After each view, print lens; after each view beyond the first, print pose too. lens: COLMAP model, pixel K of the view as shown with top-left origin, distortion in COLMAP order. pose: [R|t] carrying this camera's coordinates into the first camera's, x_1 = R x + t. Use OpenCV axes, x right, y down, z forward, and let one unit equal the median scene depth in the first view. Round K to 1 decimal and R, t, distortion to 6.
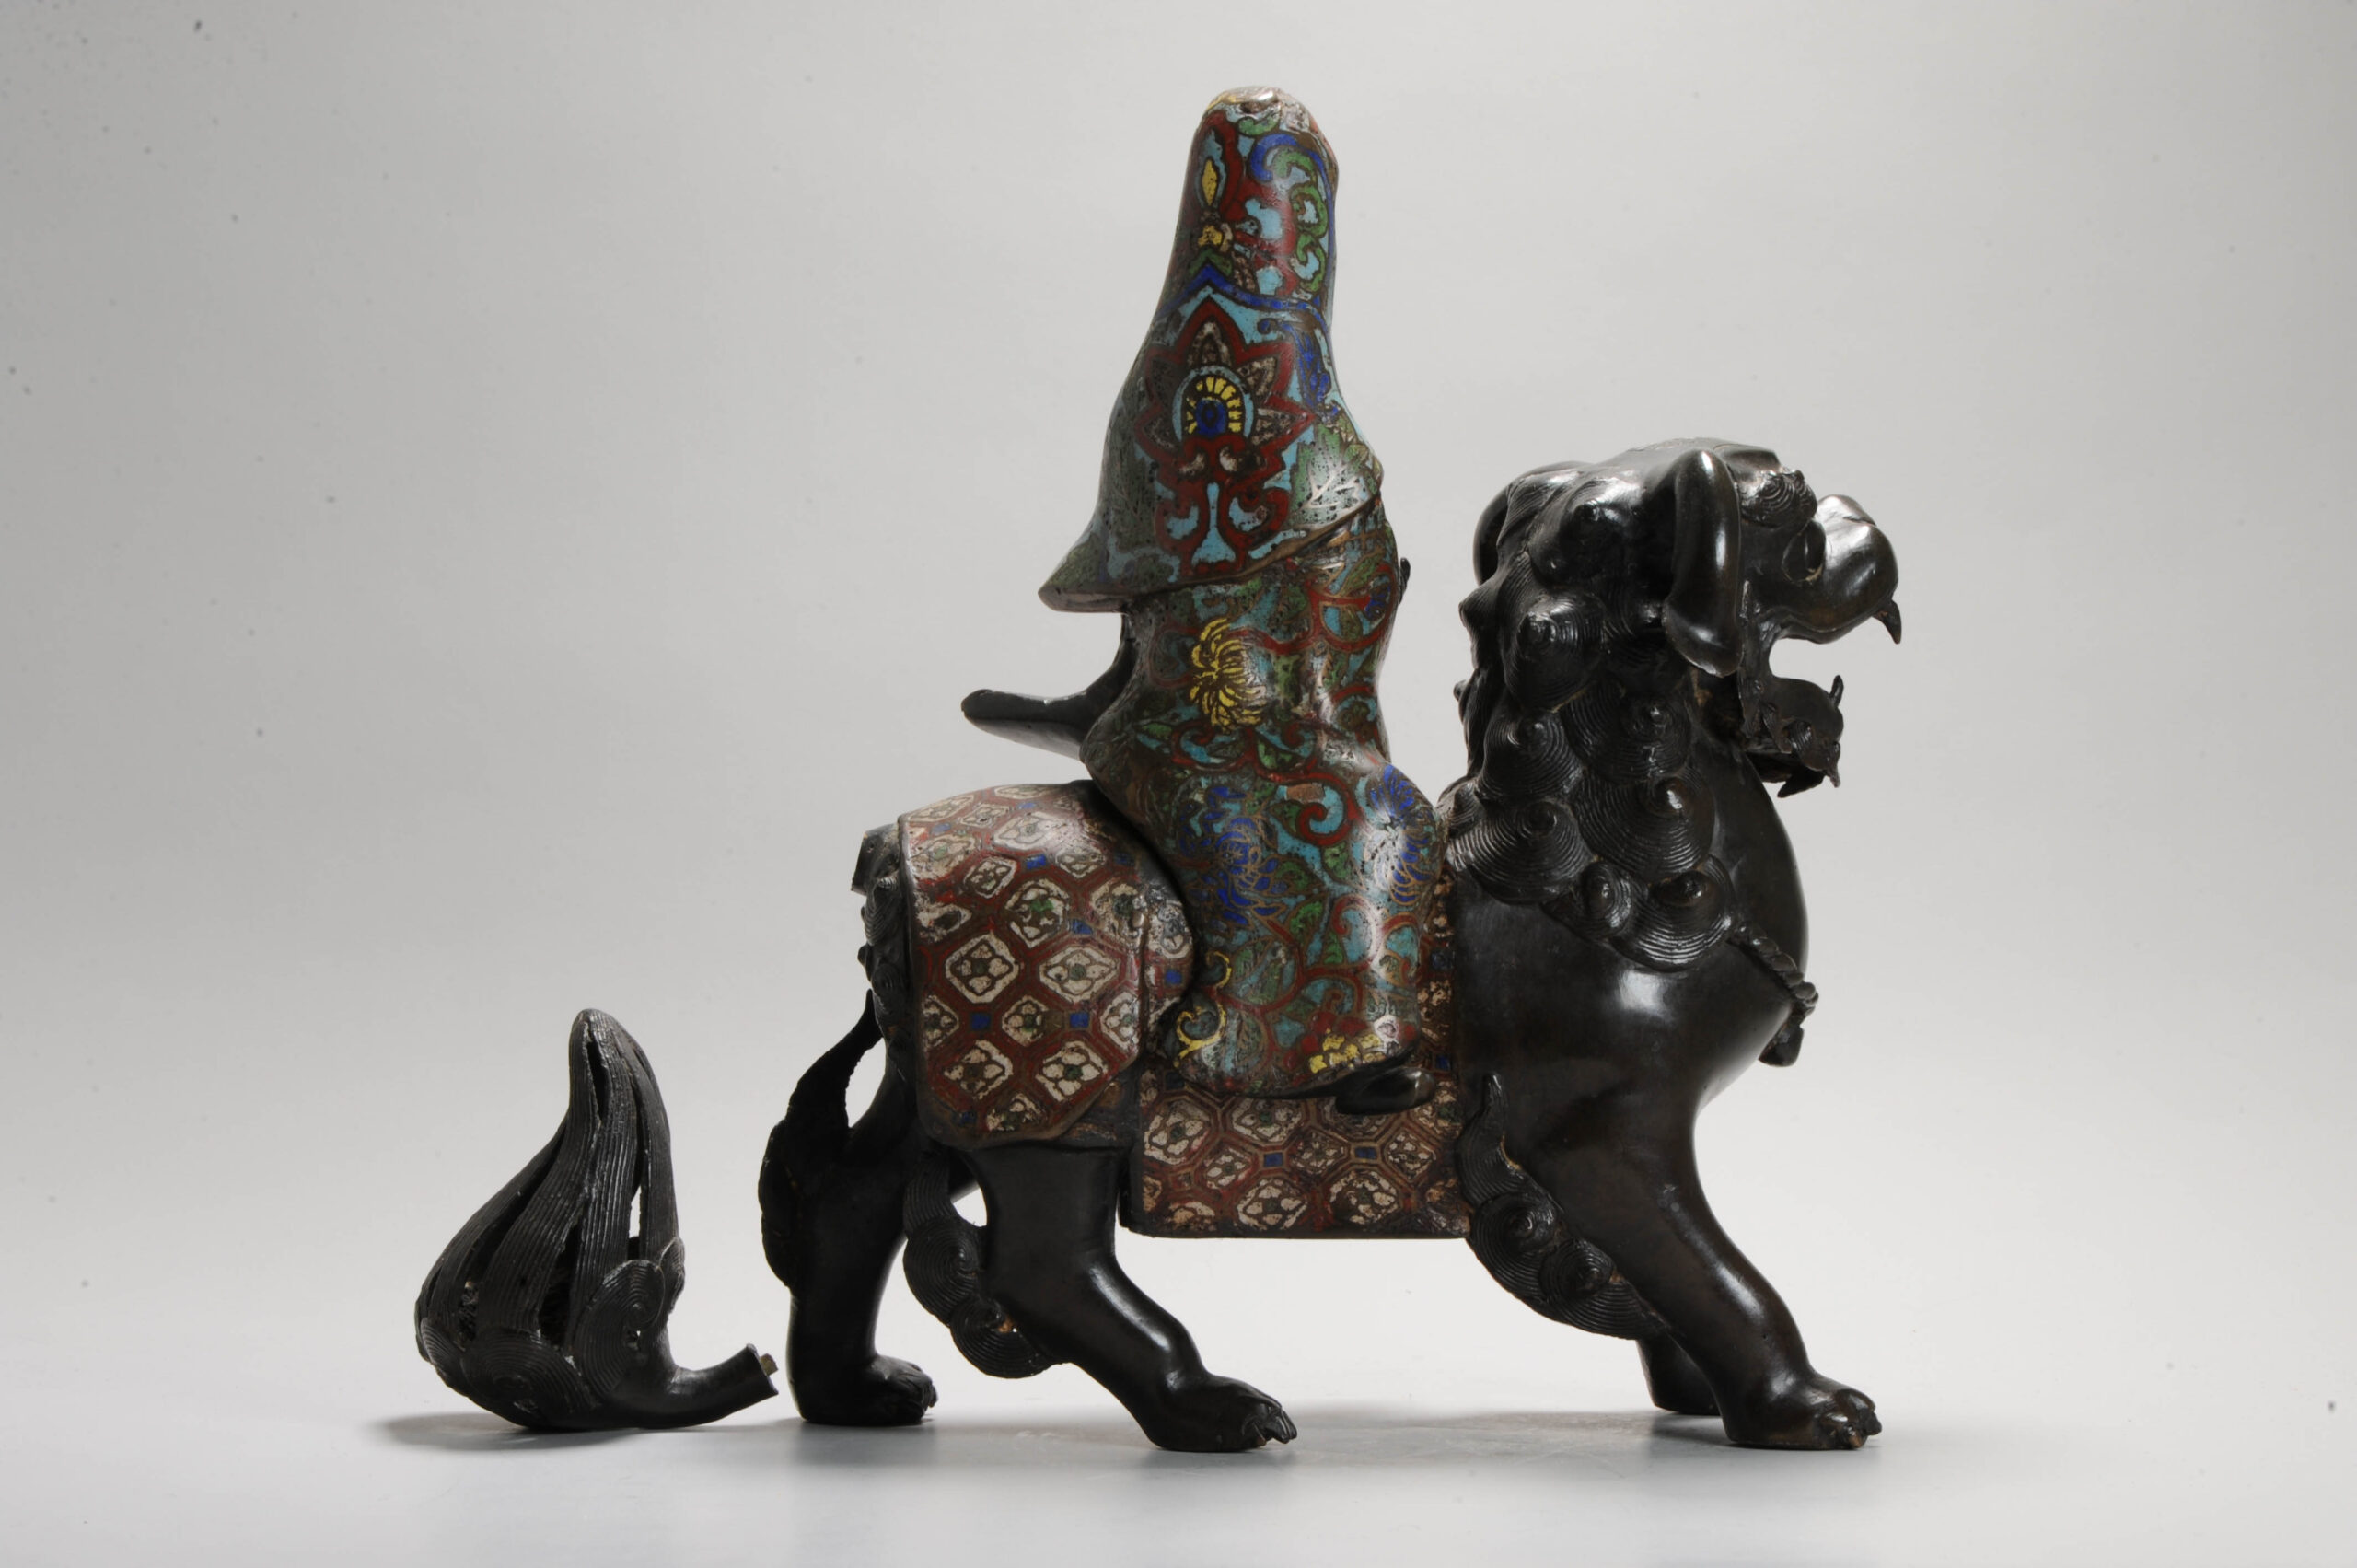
lens RADIAL K [[7550.7, 0, 1173.1], [0, 7550.7, 893.1], [0, 0, 1]] dist [-0.229276, 0.438141]
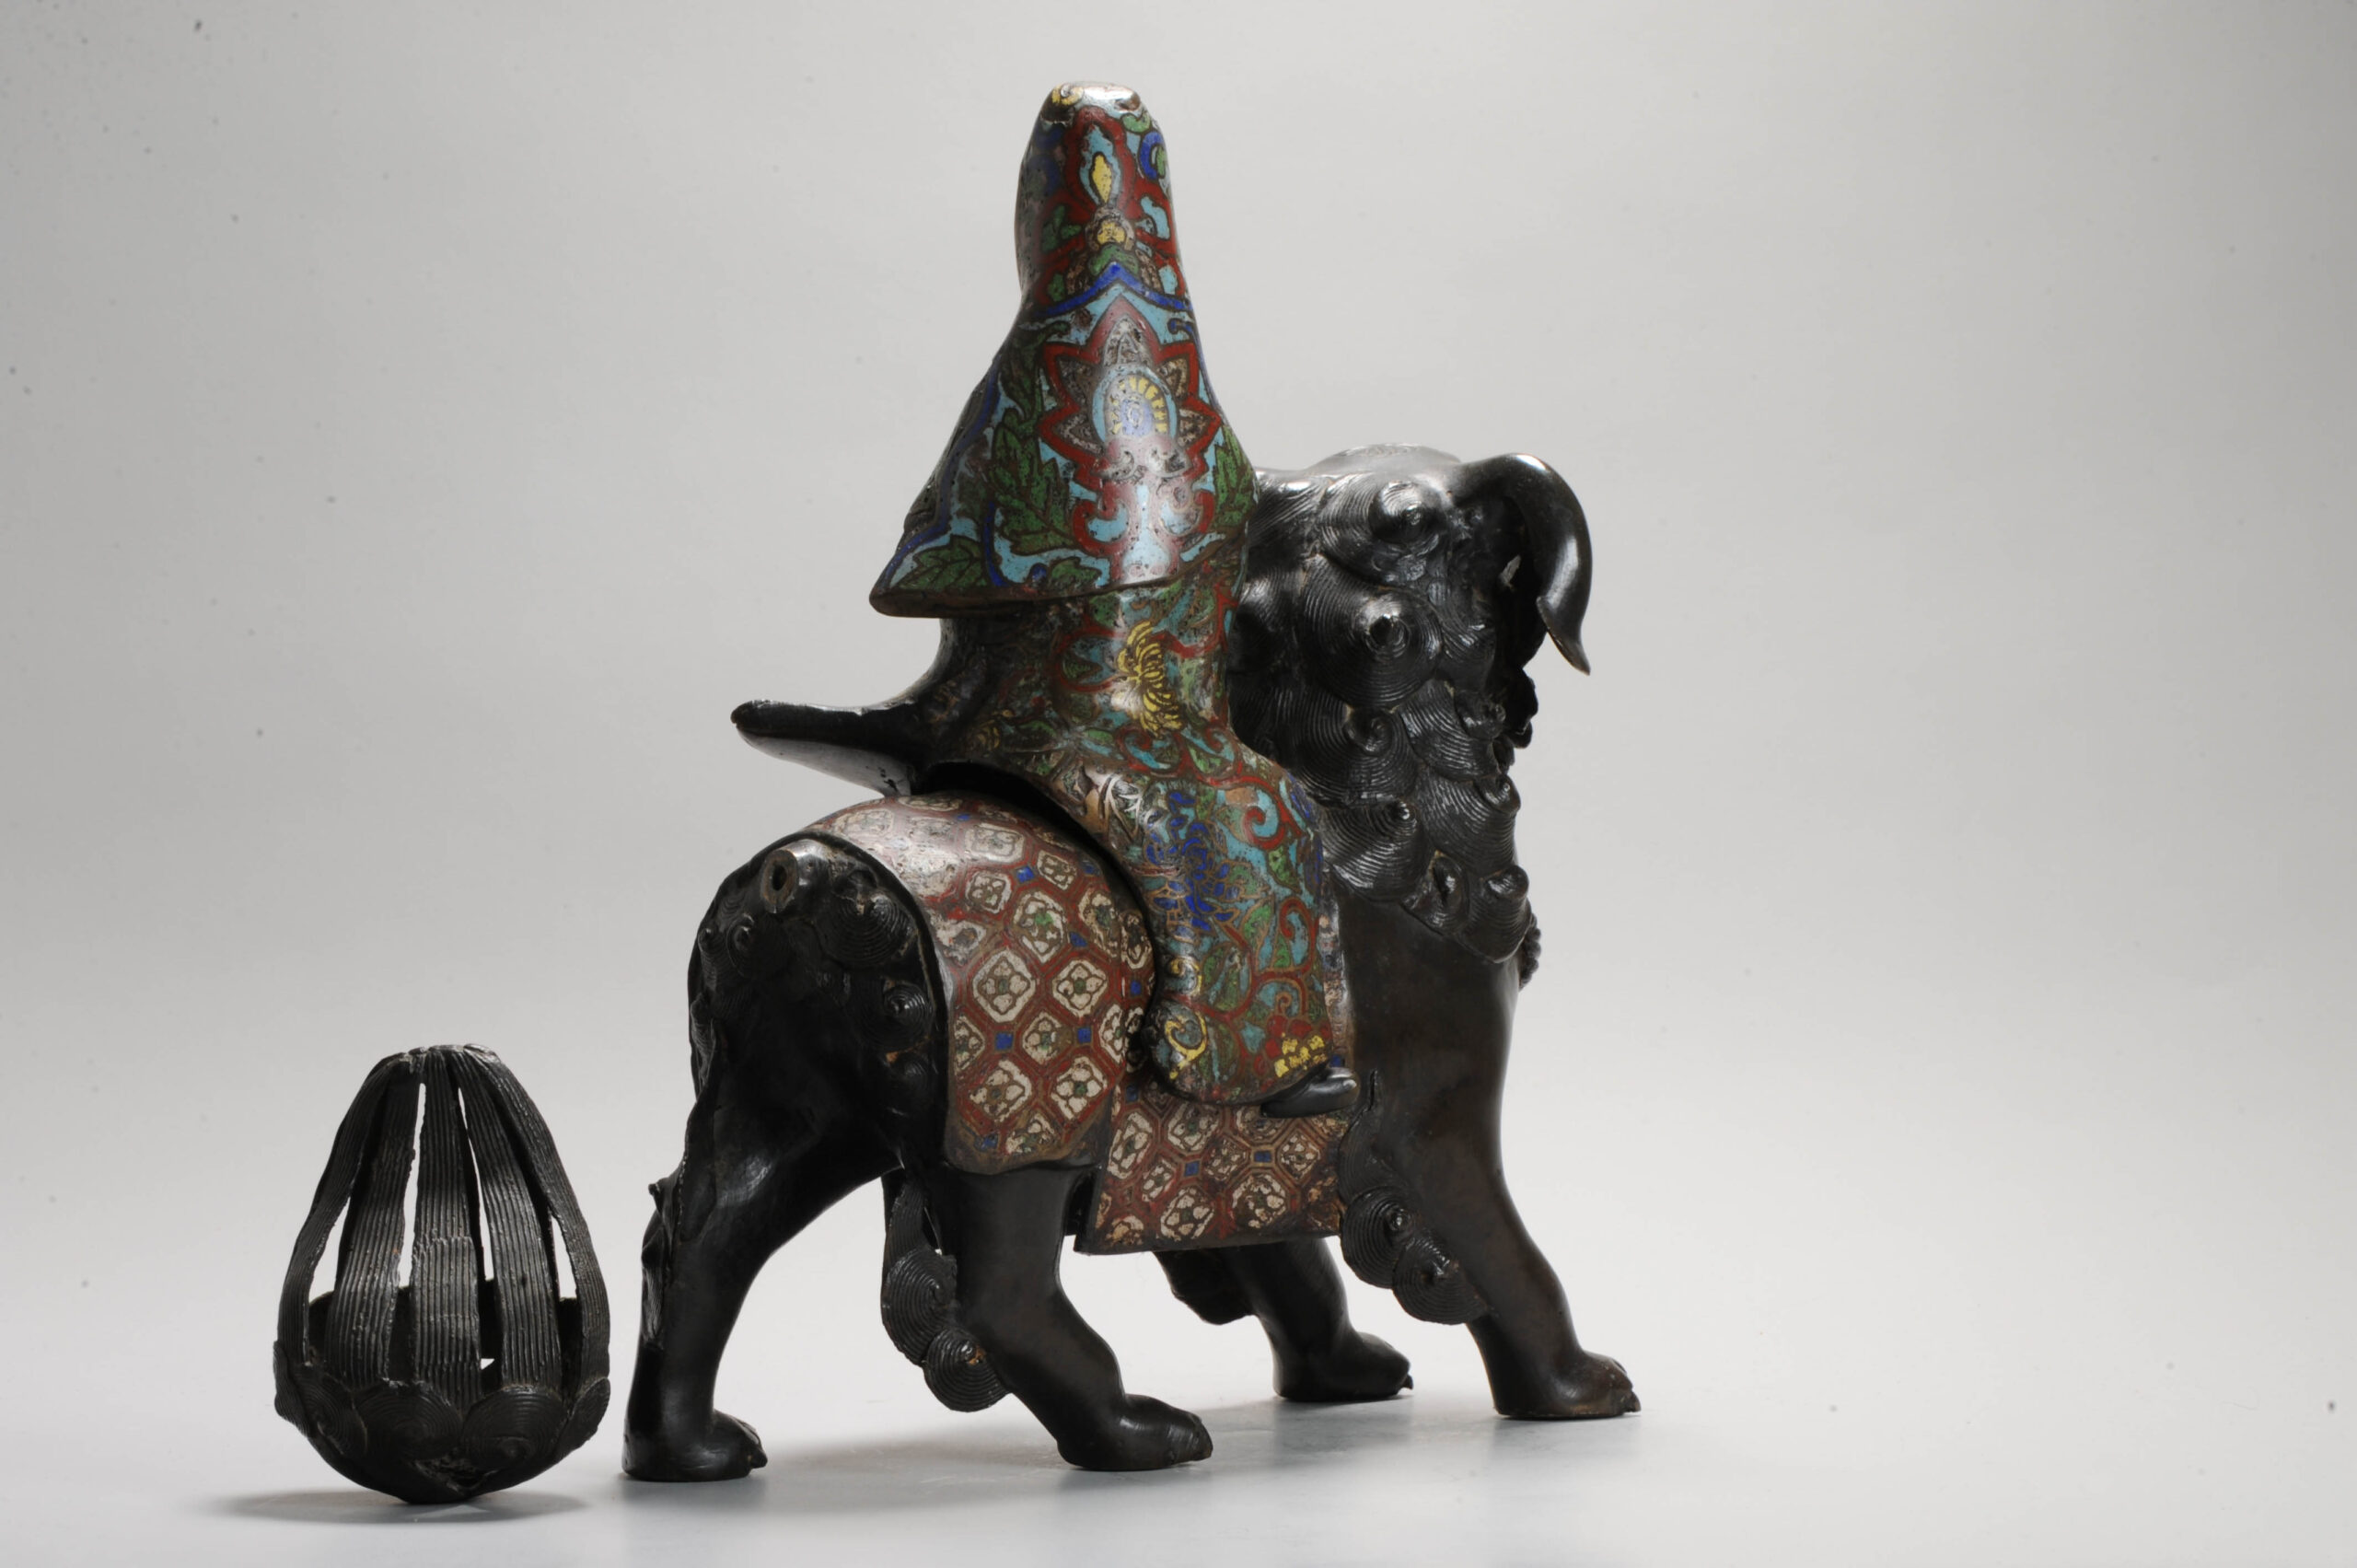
lens RADIAL K [[7550.7, 0, 1173.1], [0, 7550.7, 893.1], [0, 0, 1]] dist [-0.229276, 0.438141]
pose [[0.746808, -0.032480, 0.664246, -0.648500], [0.035679, 0.999325, 0.008750, -0.009565], [-0.664082, 0.017165, 0.747463, 0.263383]]
